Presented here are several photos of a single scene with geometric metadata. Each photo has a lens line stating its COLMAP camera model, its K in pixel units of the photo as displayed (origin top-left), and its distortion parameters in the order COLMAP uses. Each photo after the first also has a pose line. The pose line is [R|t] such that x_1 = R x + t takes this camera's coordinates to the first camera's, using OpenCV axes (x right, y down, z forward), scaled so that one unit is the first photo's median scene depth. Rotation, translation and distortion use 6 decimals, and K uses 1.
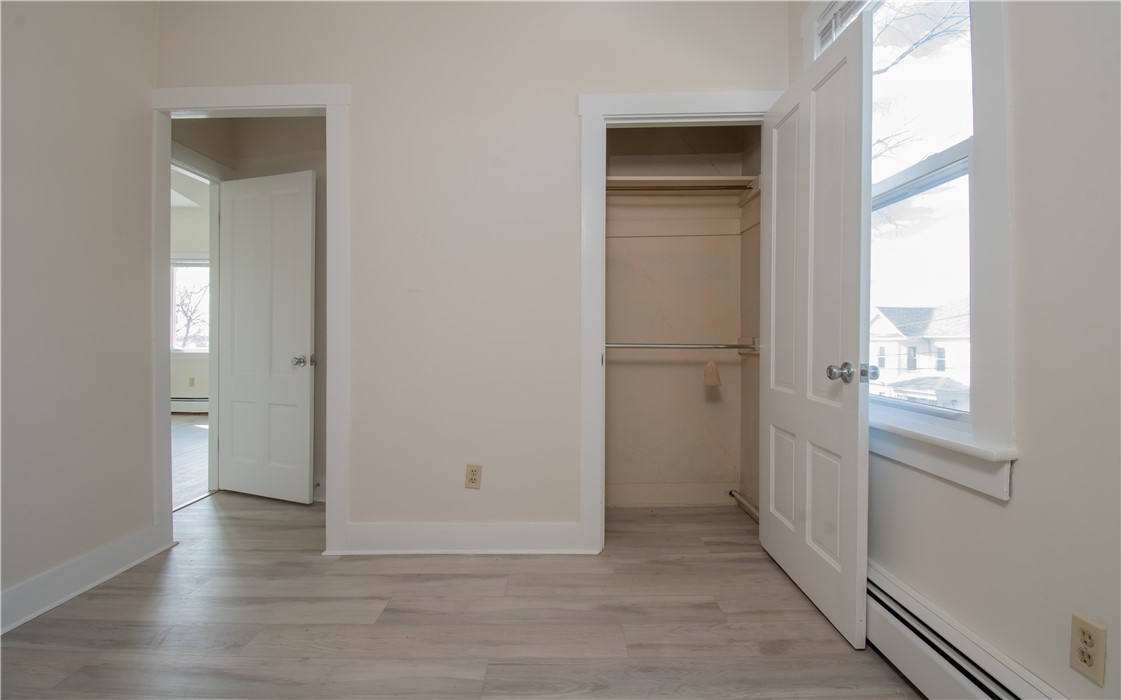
lens RADIAL K [[500.0, 0, 558.8], [0, 500.0, 338.2], [0, 0, 1]] dist [0.017353, -0.024848]
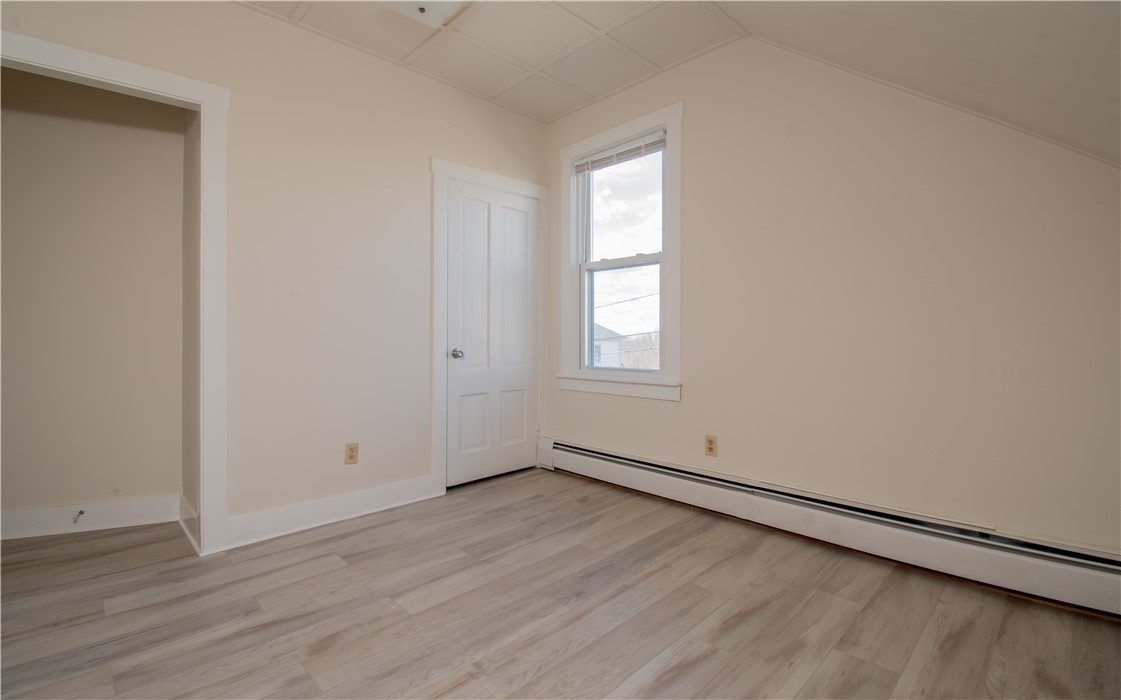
lens RADIAL K [[500.0, 0, 558.8], [0, 500.0, 338.2], [0, 0, 1]] dist [0.017353, -0.024848]
pose [[0.716489, -0.001154, 0.697598, -0.800105], [-0.000058, 0.999999, 0.001714, -0.001012], [-0.697598, -0.001269, 0.716488, -0.247305]]
